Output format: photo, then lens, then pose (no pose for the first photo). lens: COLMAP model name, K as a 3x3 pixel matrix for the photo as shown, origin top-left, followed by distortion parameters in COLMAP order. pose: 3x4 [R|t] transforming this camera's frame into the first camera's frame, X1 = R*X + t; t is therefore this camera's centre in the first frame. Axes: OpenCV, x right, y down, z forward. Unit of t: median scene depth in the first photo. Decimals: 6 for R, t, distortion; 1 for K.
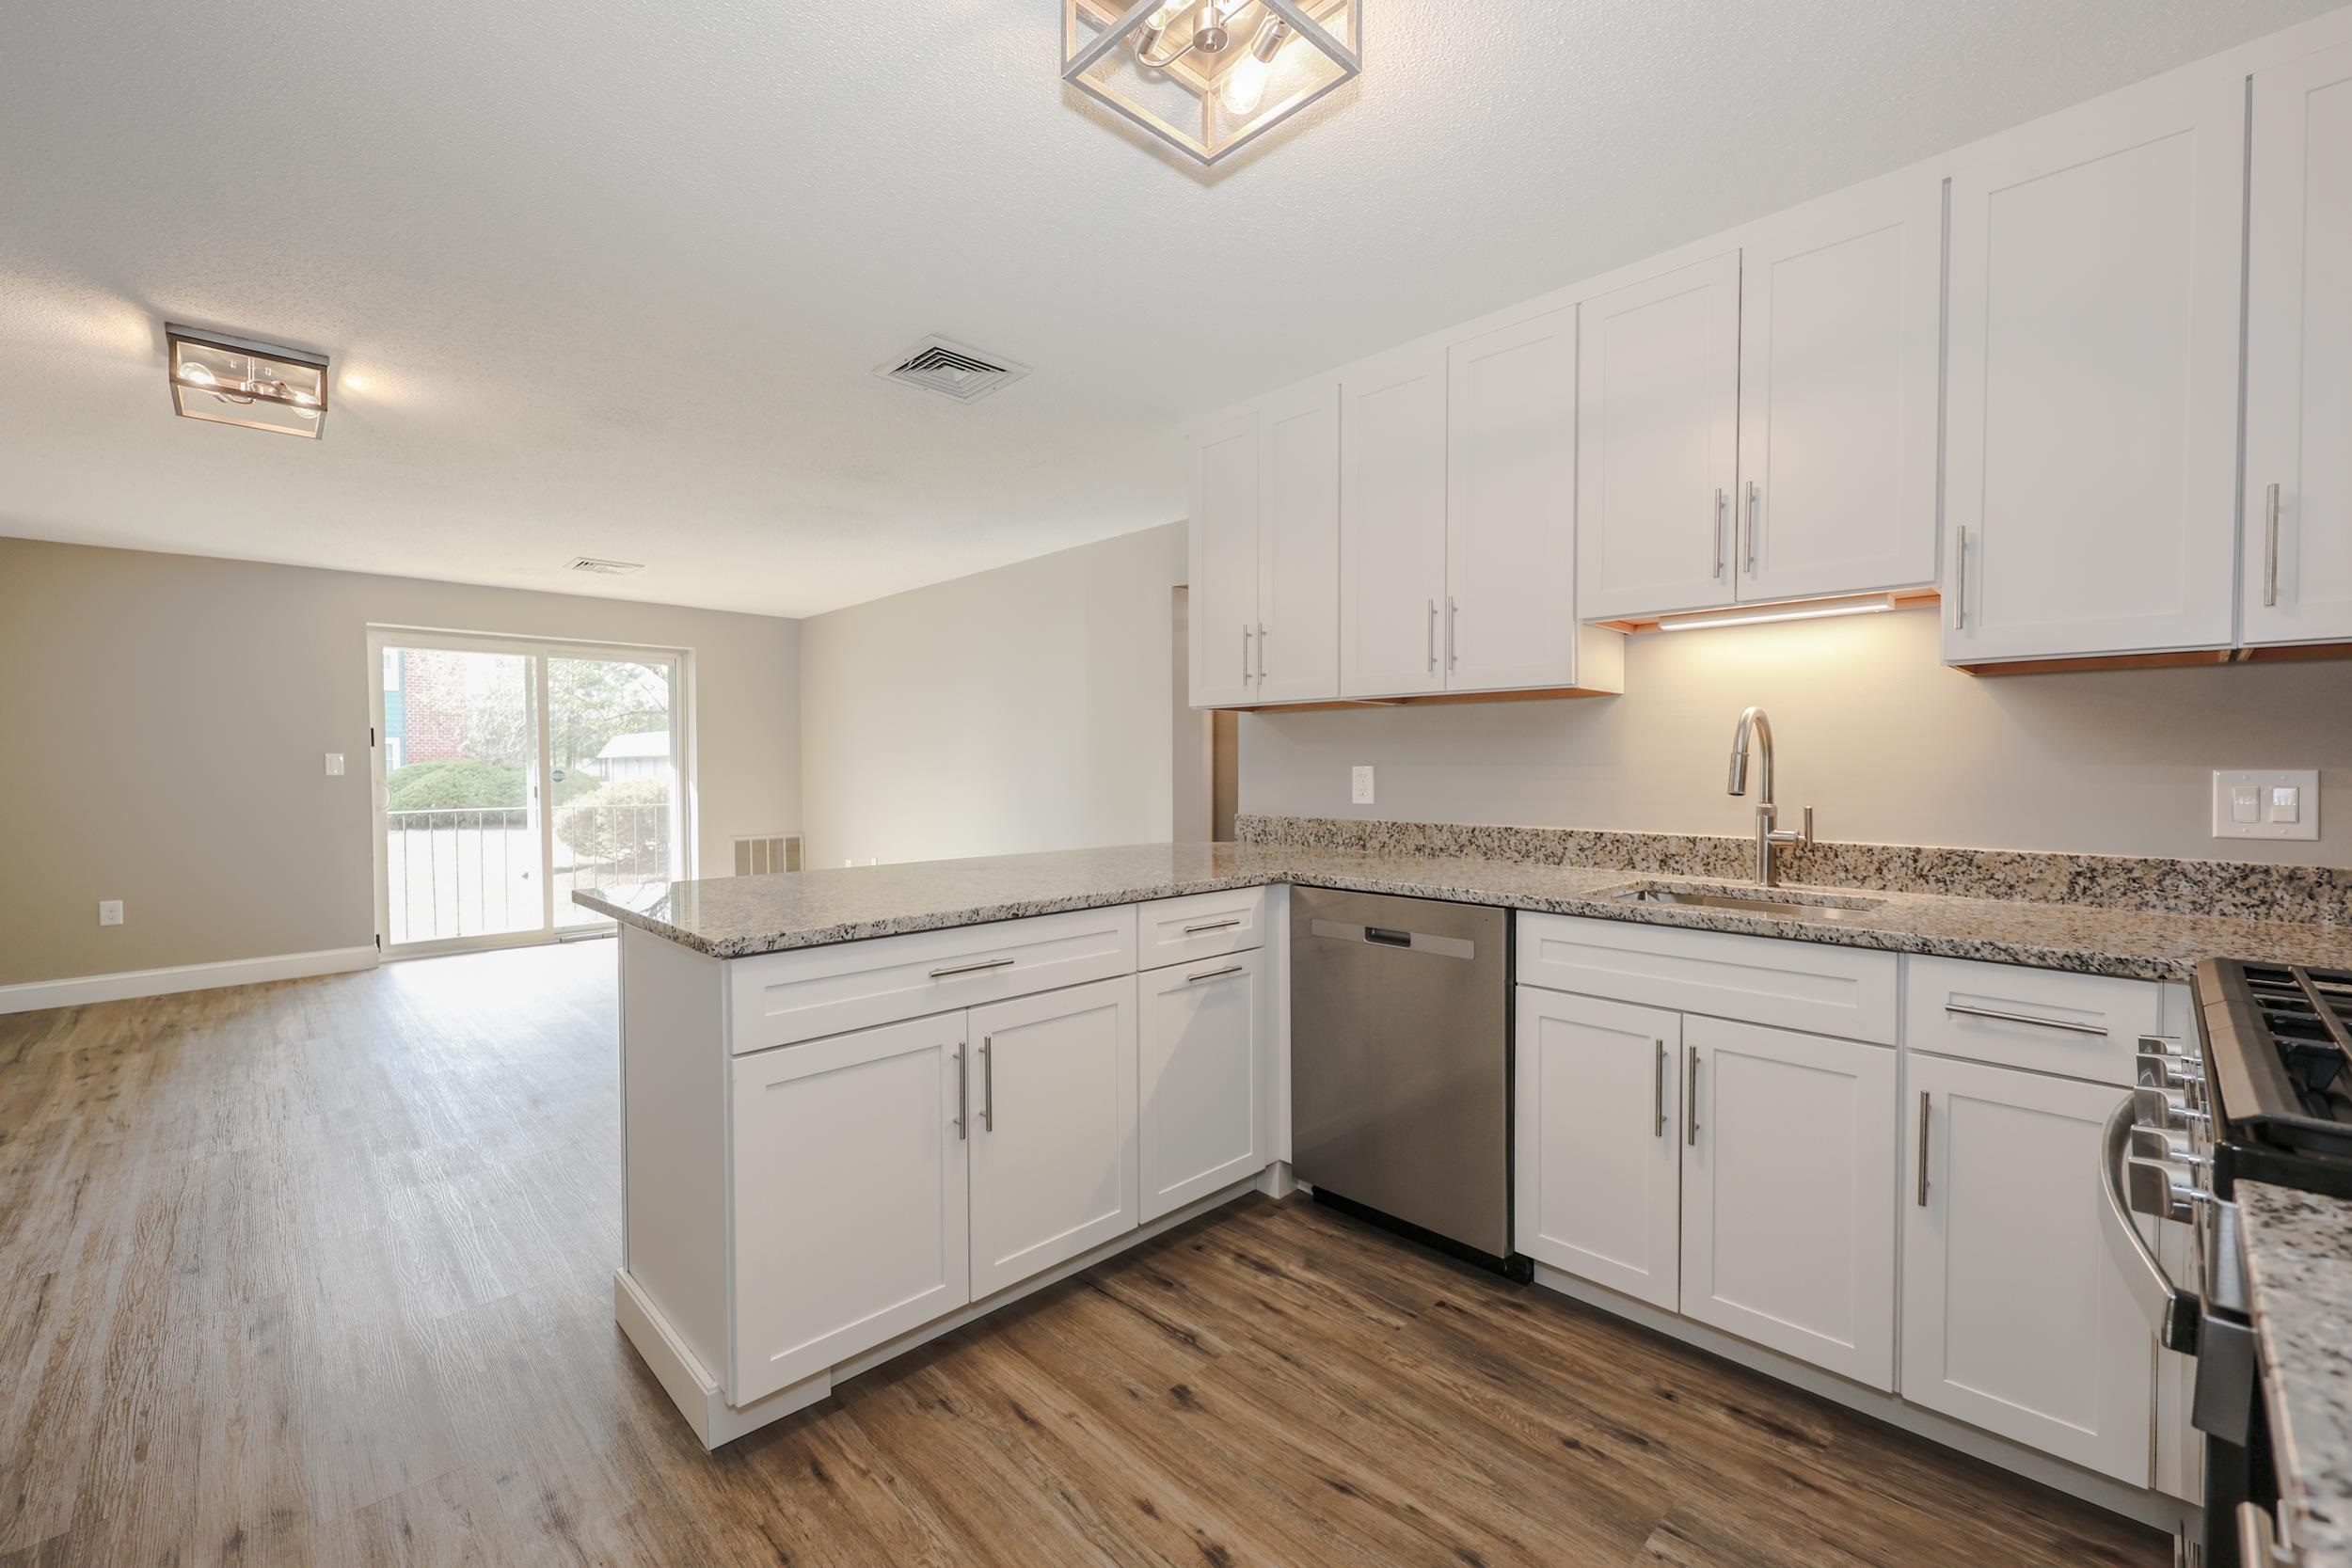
lens RADIAL K [[970.8, 0, 1176.0], [0, 970.8, 784.0], [0, 0, 1]] dist [-0.000877, -0.000132]
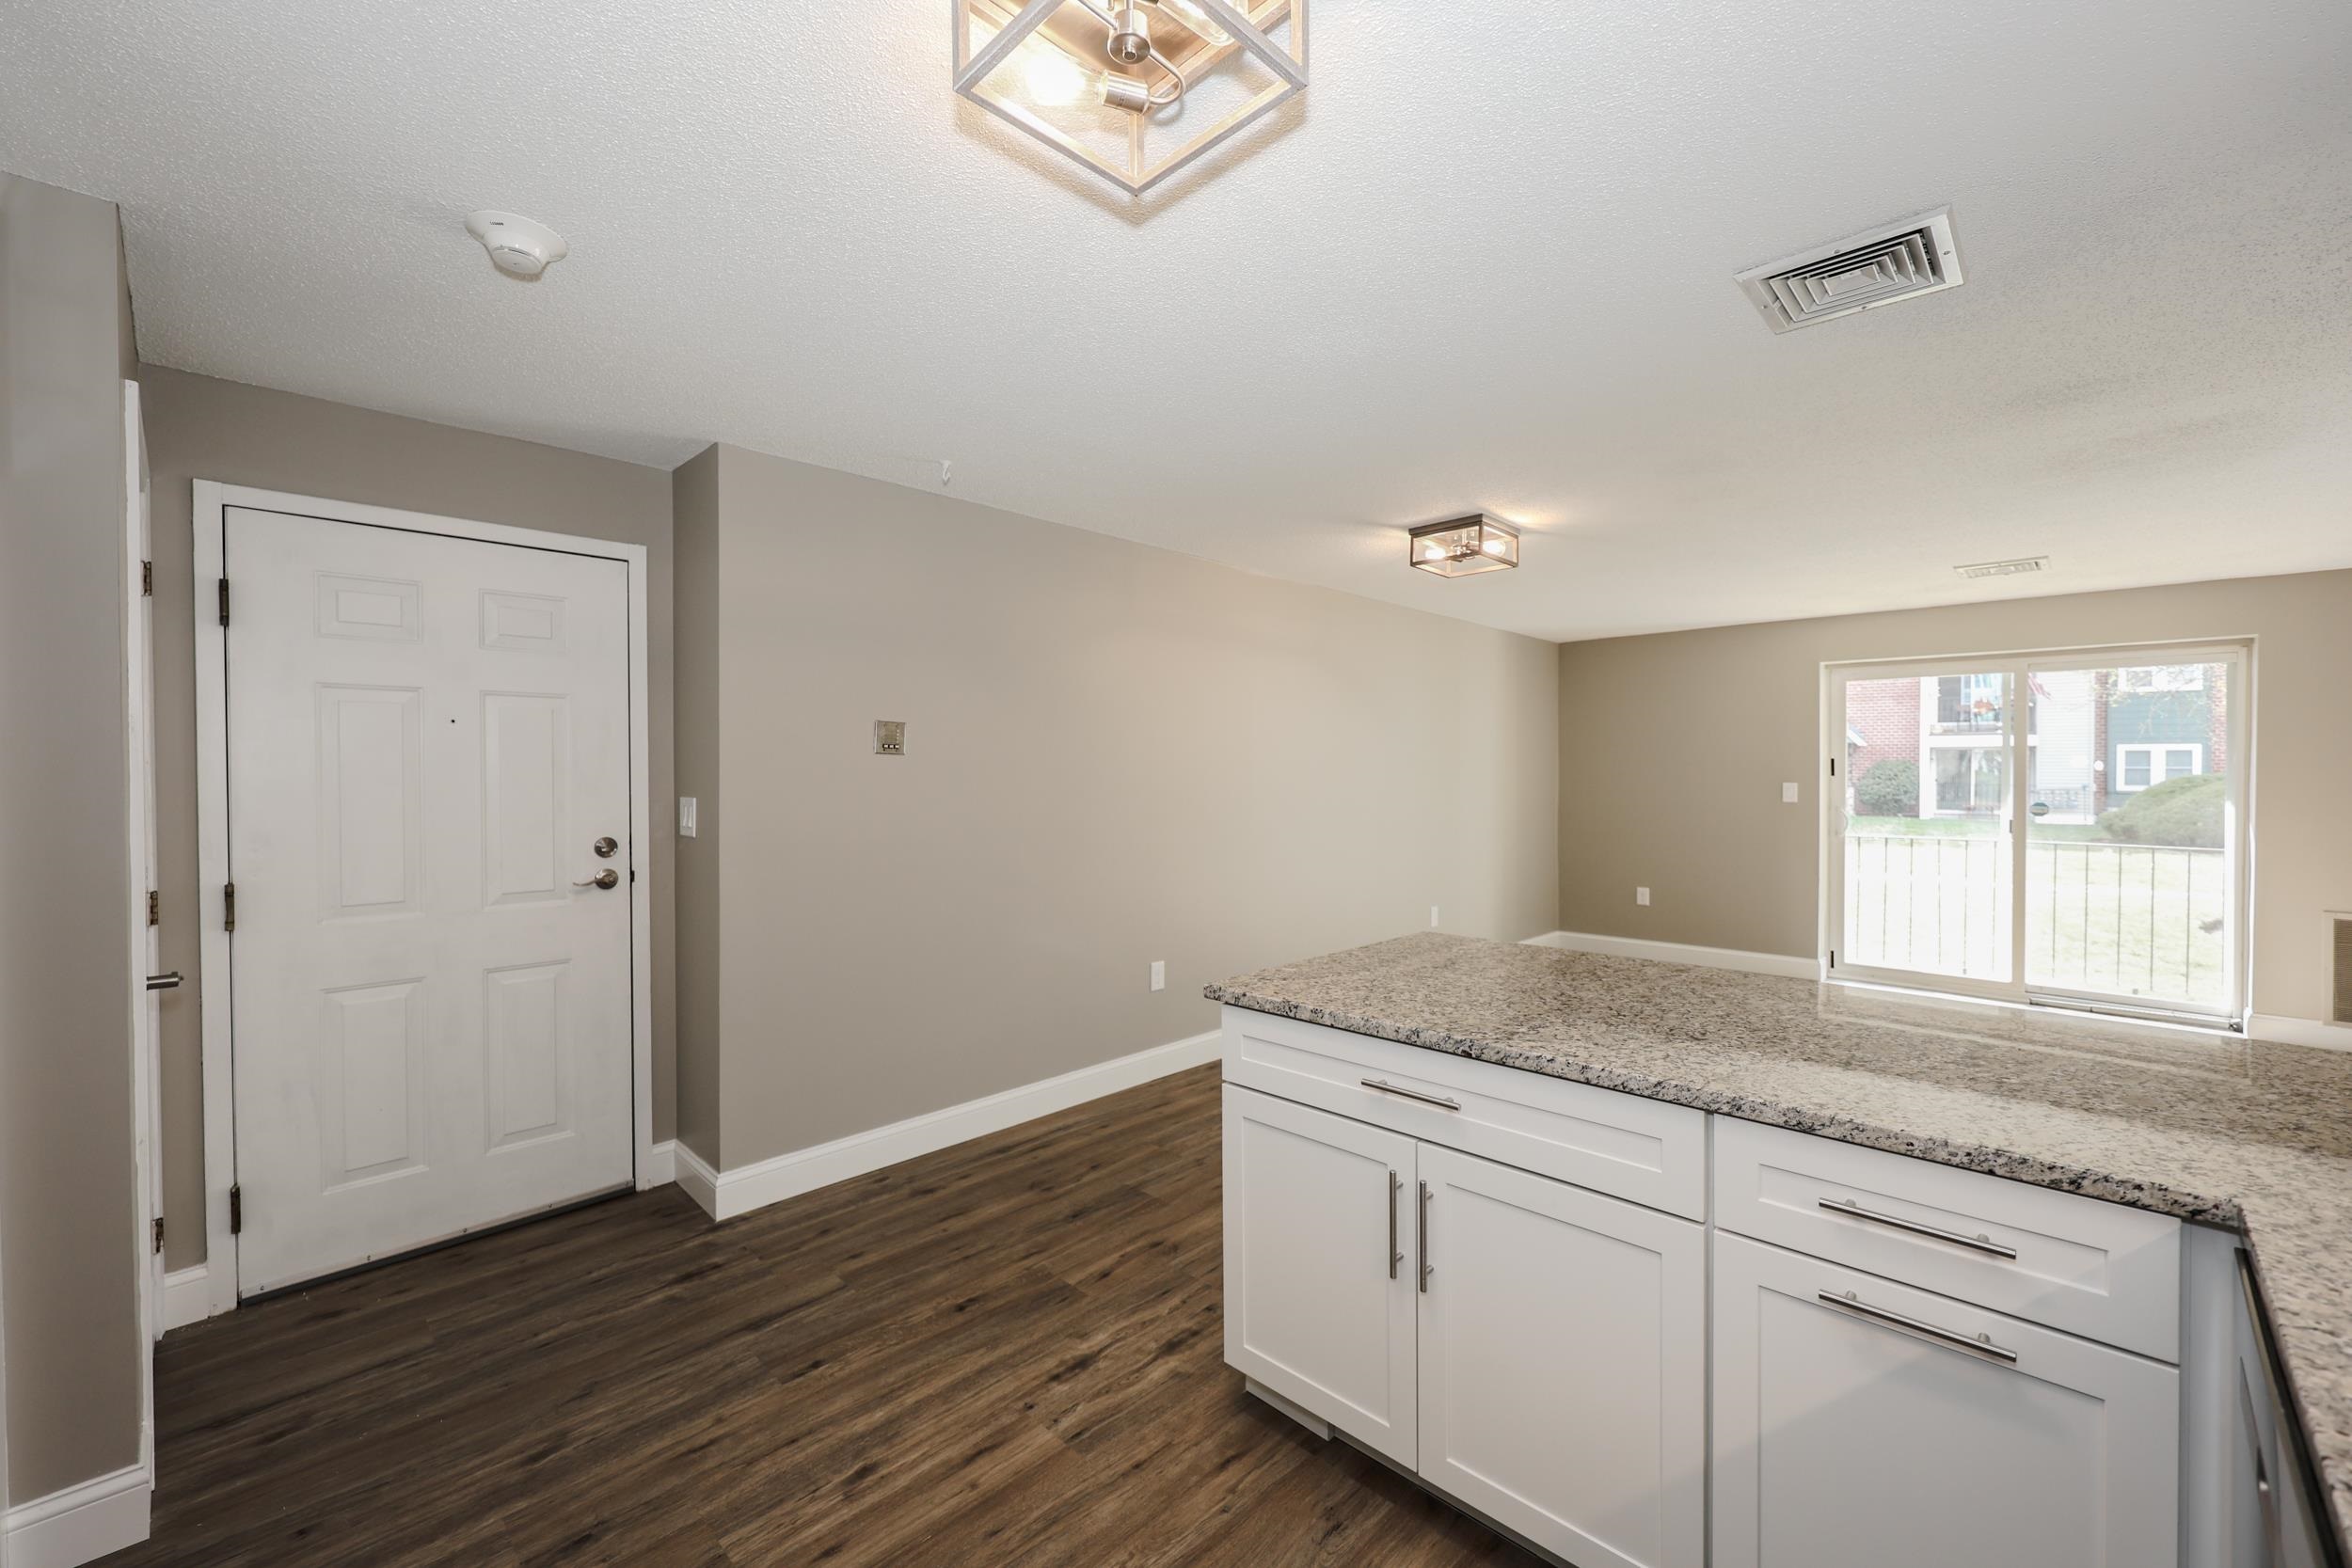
lens RADIAL K [[955.5, 0, 1176.0], [0, 955.5, 784.0], [0, 0, 1]] dist [0.002236, 0.000109]
pose [[0.020779, 0.019981, -0.999584, 0.498949], [-0.021112, 0.999586, 0.019542, -0.080802], [0.999561, 0.020697, 0.021192, 0.584815]]
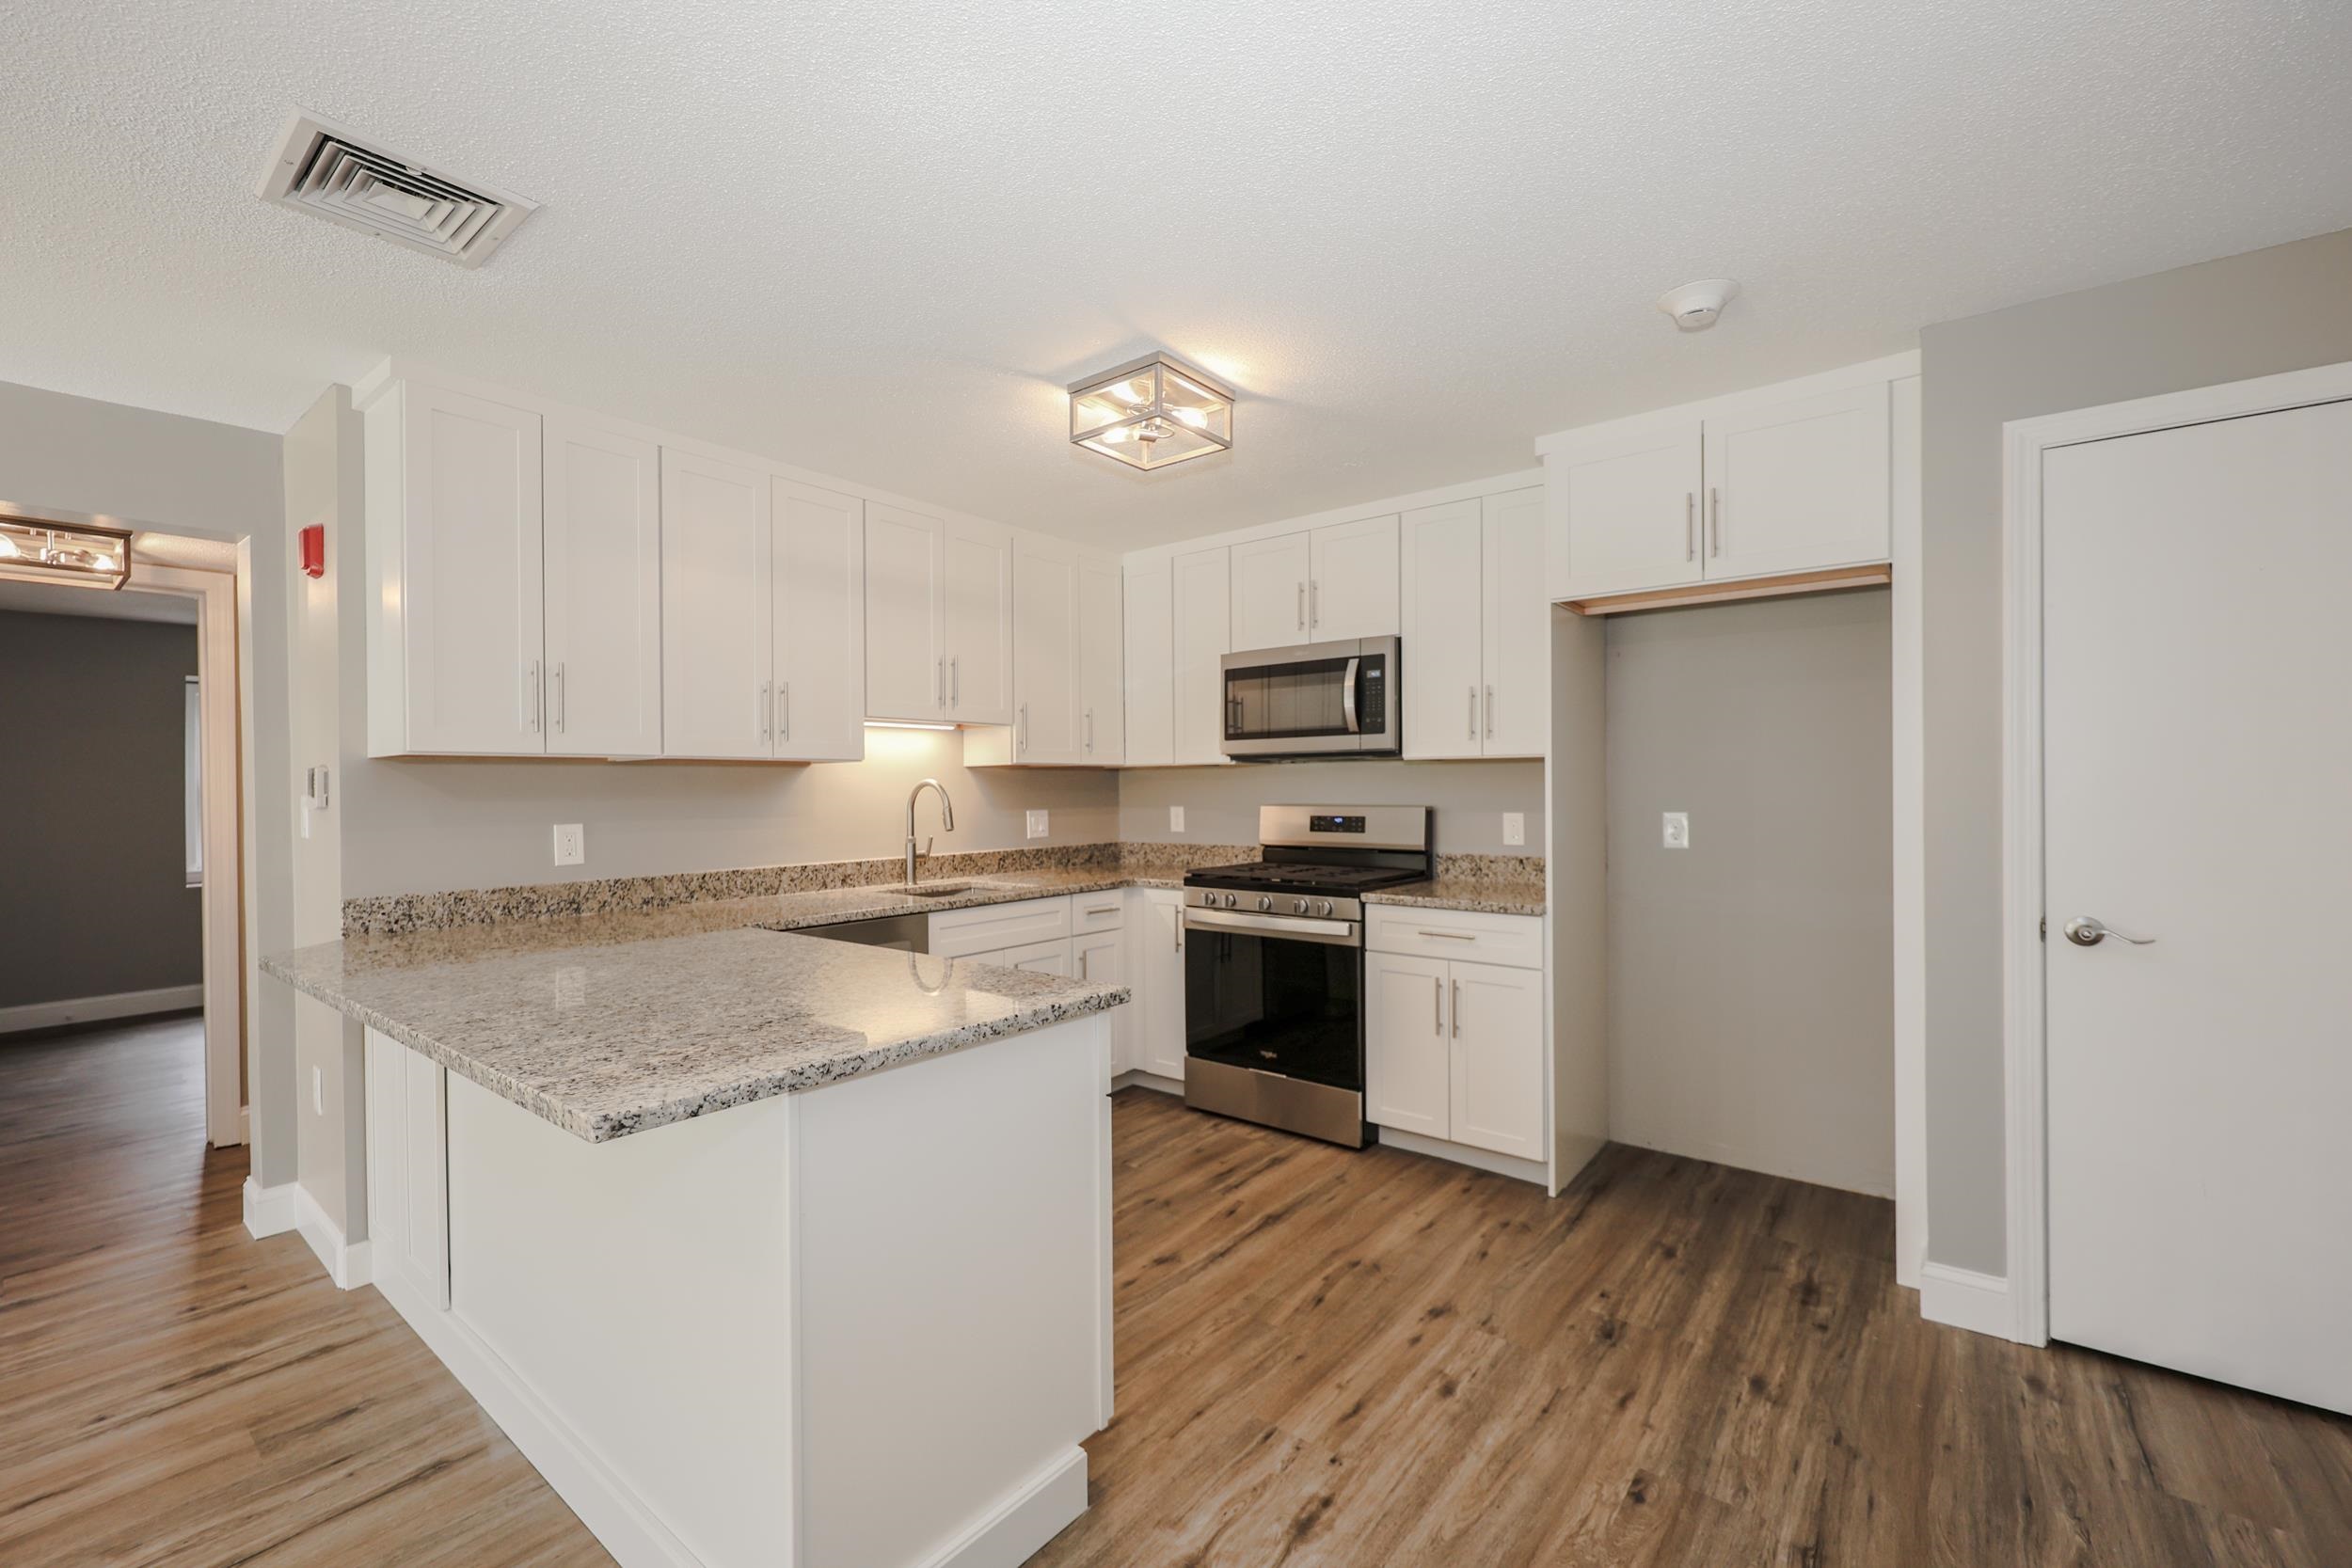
lens RADIAL K [[970.8, 0, 1176.0], [0, 970.8, 784.0], [0, 0, 1]] dist [-0.000877, -0.000132]
pose [[-0.122260, 0.008558, 0.992461, -1.018687], [0.032623, 0.999457, -0.004600, -0.042717], [-0.991962, 0.031814, -0.122473, 0.680160]]
